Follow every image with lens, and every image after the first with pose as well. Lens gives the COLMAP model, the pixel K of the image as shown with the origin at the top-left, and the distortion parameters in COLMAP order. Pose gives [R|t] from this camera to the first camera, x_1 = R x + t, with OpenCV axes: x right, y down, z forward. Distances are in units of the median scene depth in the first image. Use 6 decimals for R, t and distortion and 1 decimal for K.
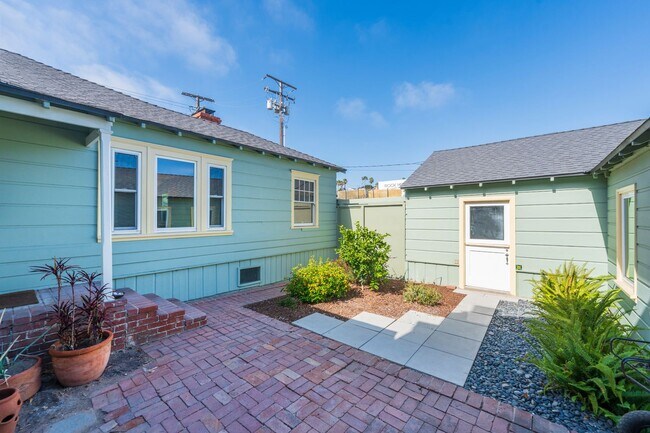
lens RADIAL K [[265.1, 0, 327.1], [0, 265.1, 217.2], [0, 0, 1]] dist [-0.001038, -0.000840]
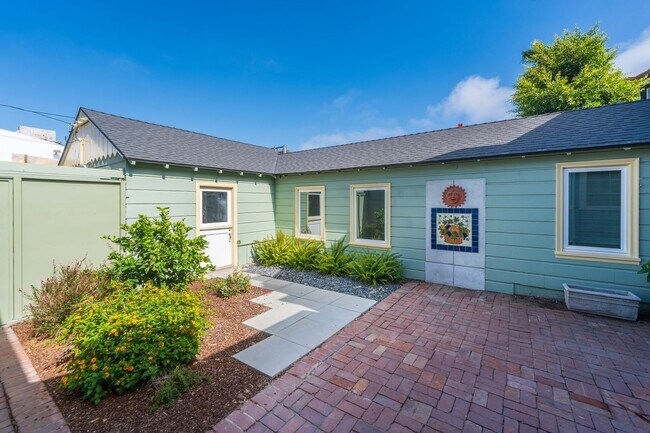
lens RADIAL K [[265.1, 0, 320.3], [0, 265.1, 210.0], [0, 0, 1]] dist [-0.001038, -0.000840]
pose [[-0.053119, -0.024165, 0.998296, -0.542472], [-0.000787, 0.999708, 0.024158, 0.007153], [-0.998588, 0.000497, -0.053123, 0.689789]]
